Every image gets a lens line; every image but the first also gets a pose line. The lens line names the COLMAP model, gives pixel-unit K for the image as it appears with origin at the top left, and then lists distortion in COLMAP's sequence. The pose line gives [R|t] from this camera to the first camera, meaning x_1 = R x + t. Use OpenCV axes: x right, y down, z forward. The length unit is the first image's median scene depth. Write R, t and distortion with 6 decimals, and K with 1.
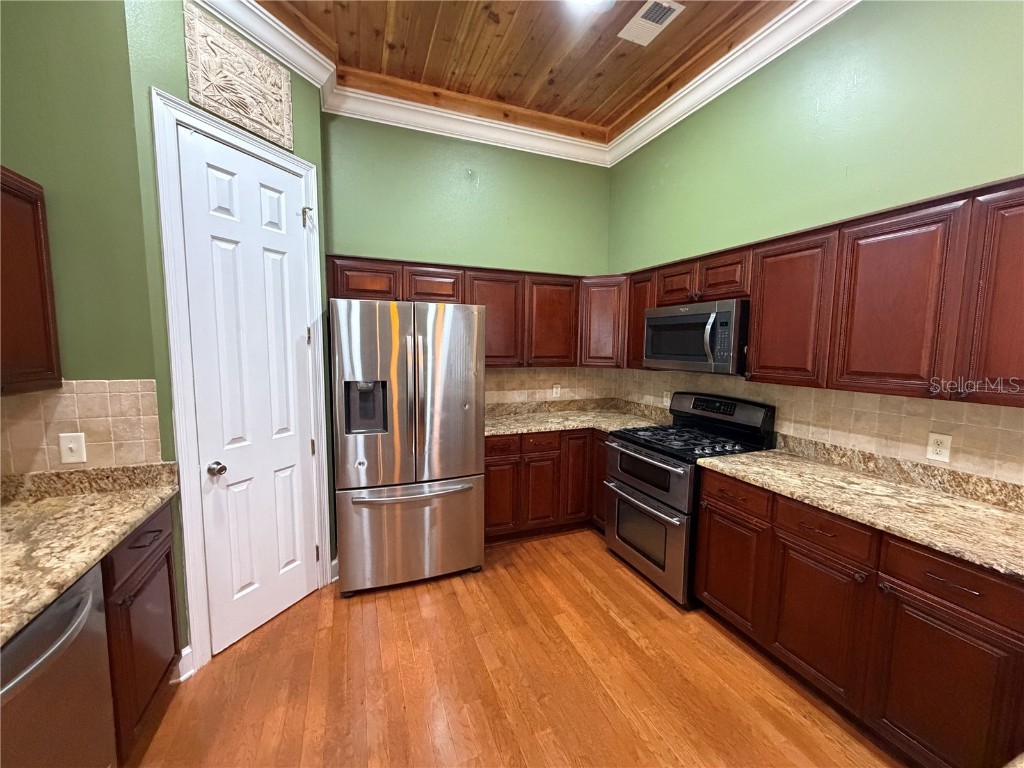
lens RADIAL K [[407.8, 0, 510.6], [0, 407.8, 388.0], [0, 0, 1]] dist [-0.002714, -0.000481]
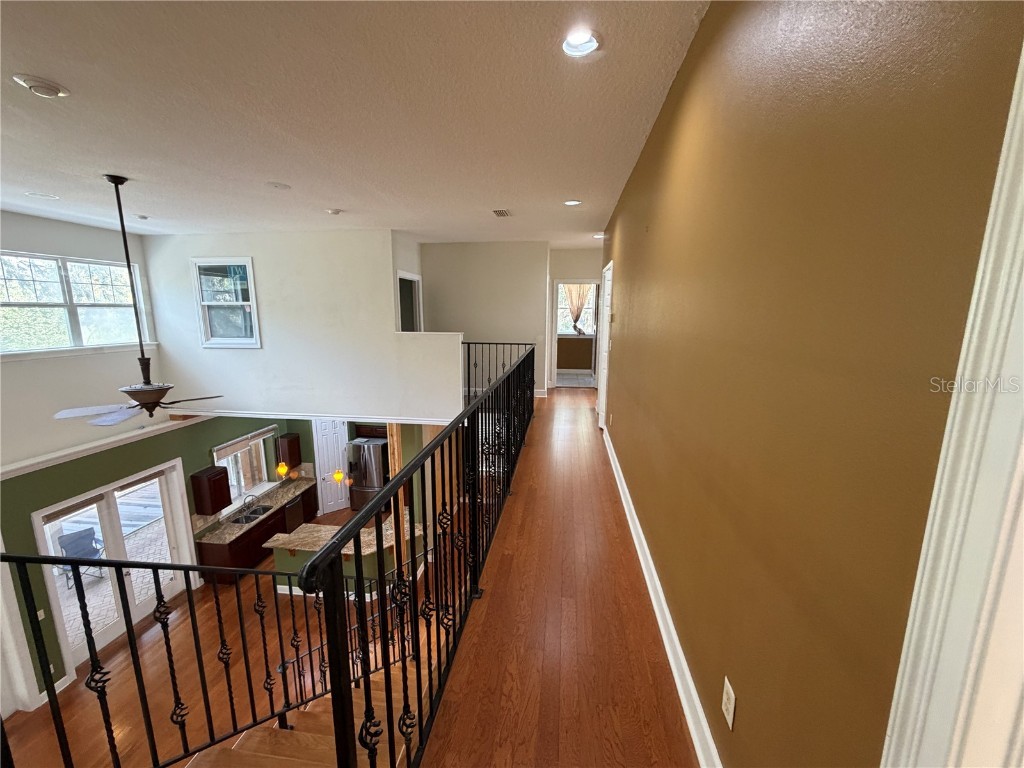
lens RADIAL K [[407.8, 0, 512.6], [0, 407.8, 385.6], [0, 0, 1]] dist [-0.002714, -0.000481]
pose [[0.877486, 0.078387, -0.473153, 3.053894], [-0.045354, 0.995694, 0.080846, -1.227795], [0.477453, -0.049481, 0.877263, -1.909466]]
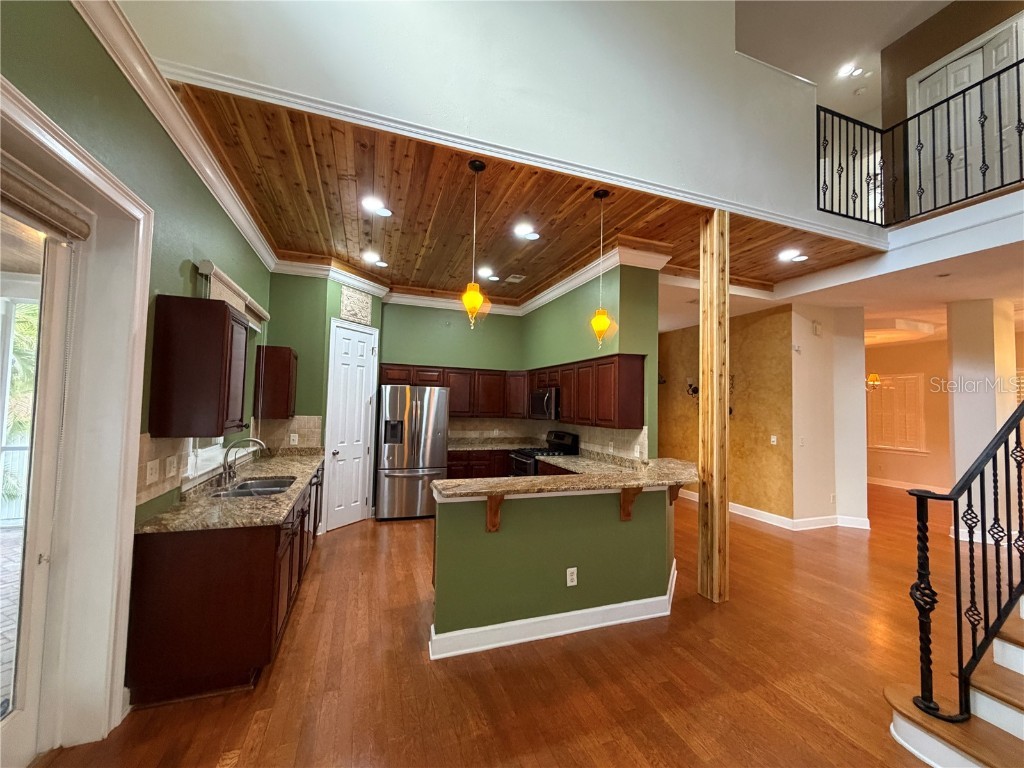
lens RADIAL K [[407.8, 0, 509.5], [0, 407.8, 387.3], [0, 0, 1]] dist [-0.002714, -0.000481]
pose [[0.999522, 0.012454, -0.028303, 0.348096], [-0.016576, 0.988485, -0.150406, 0.129106], [0.026104, 0.150804, 0.988219, -1.252096]]
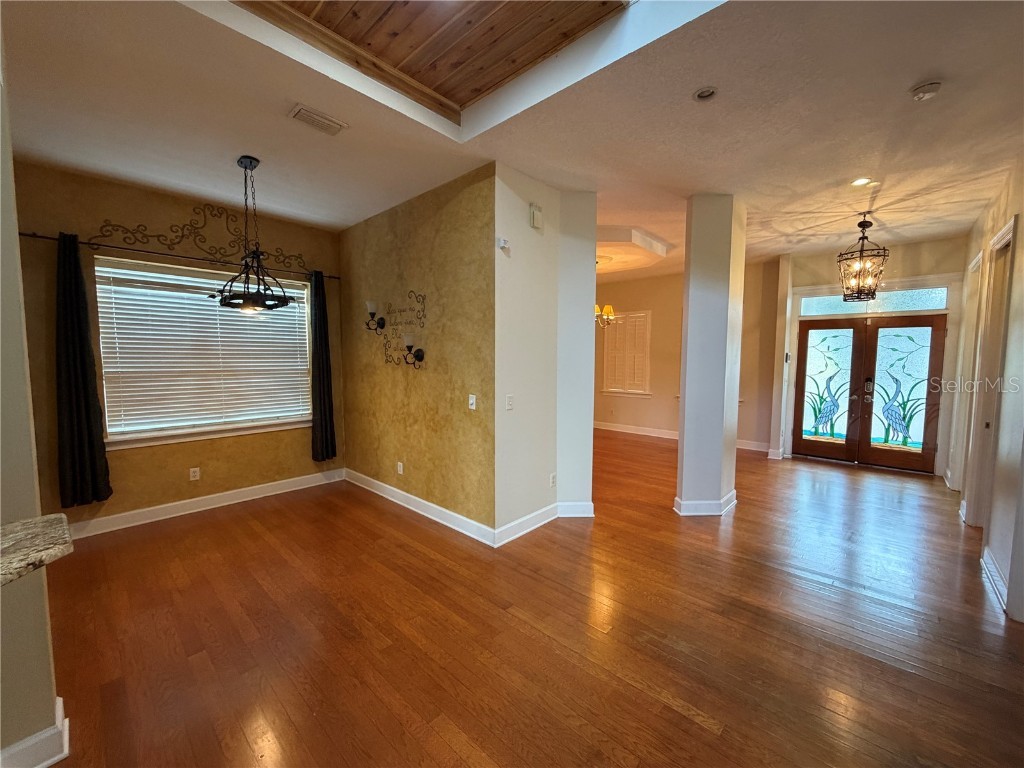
lens RADIAL K [[407.8, 0, 512.7], [0, 407.8, 389.4], [0, 0, 1]] dist [-0.002714, -0.000481]
pose [[0.896387, -0.042895, 0.441192, 1.307226], [0.052842, 0.998550, -0.010275, 0.029660], [-0.440111, 0.032524, 0.897354, -0.184462]]
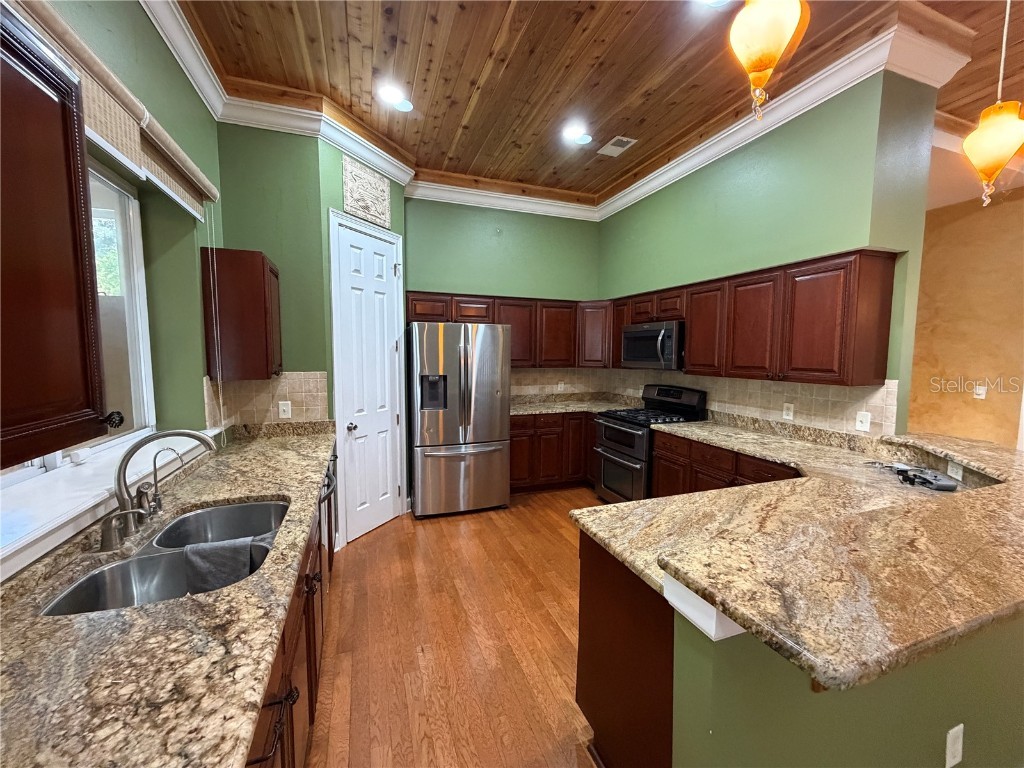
lens RADIAL K [[407.8, 0, 509.9], [0, 407.8, 387.9], [0, 0, 1]] dist [-0.002714, -0.000481]
pose [[0.999700, -0.002831, -0.024346, -0.032580], [0.002391, 0.999834, -0.018062, 0.057966], [0.024394, 0.017998, 0.999540, -0.517847]]
